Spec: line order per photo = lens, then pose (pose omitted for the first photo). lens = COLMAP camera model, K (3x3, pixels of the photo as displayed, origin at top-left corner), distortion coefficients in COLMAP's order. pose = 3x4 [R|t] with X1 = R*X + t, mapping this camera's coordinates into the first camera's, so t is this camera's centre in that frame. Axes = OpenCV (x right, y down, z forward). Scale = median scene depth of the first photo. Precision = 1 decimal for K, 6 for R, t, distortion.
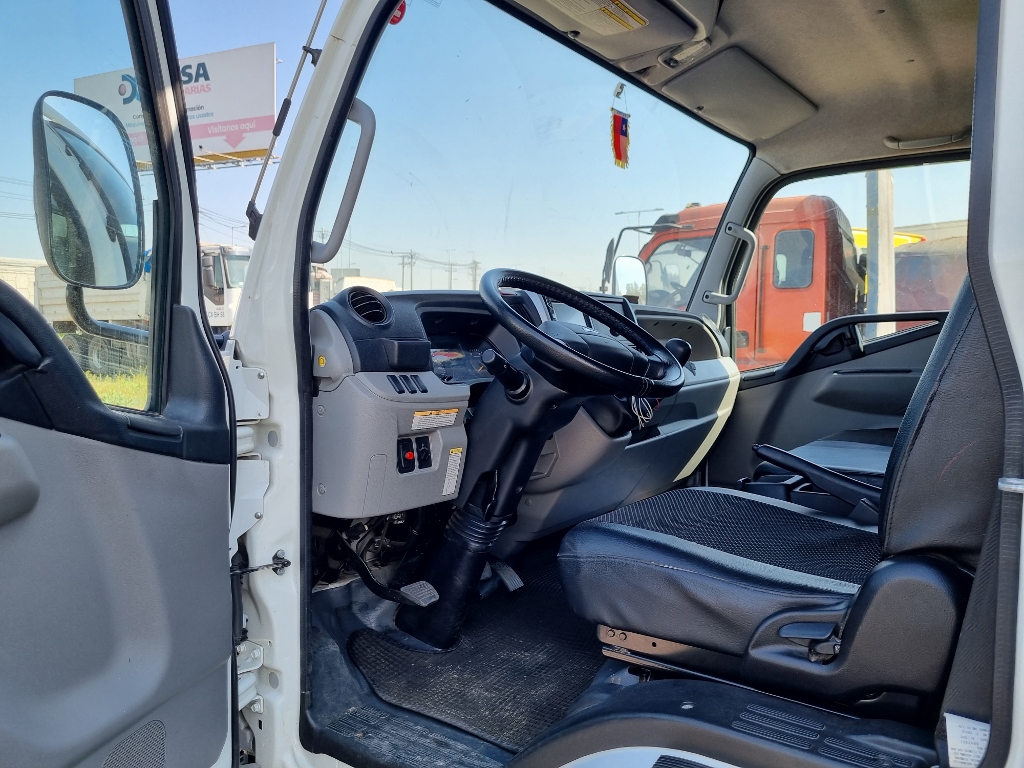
lens RADIAL K [[785.9, 0, 512.0], [0, 785.9, 384.0], [0, 0, 1]] dist [0.040298, -0.071316]
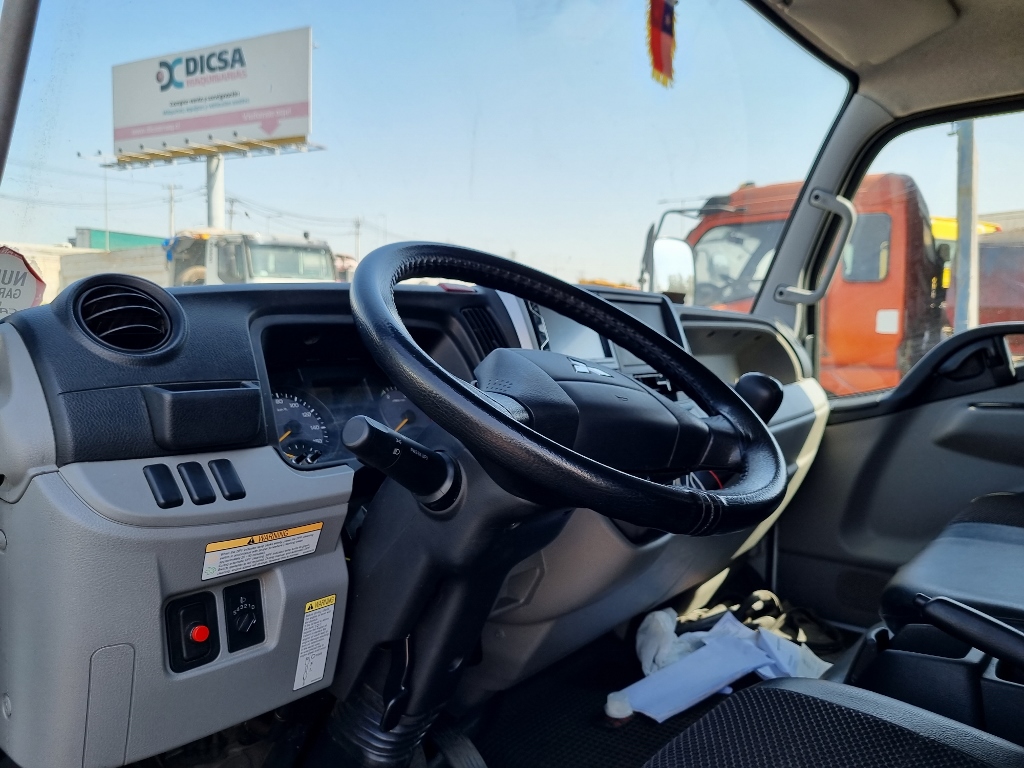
lens RADIAL K [[785.9, 0, 512.0], [0, 785.9, 384.0], [0, 0, 1]] dist [0.040298, -0.071316]
pose [[0.998665, 0.013371, -0.049903, 0.043494], [-0.012806, 0.999850, 0.011634, -0.036659], [0.050051, -0.010980, 0.998686, 0.294509]]
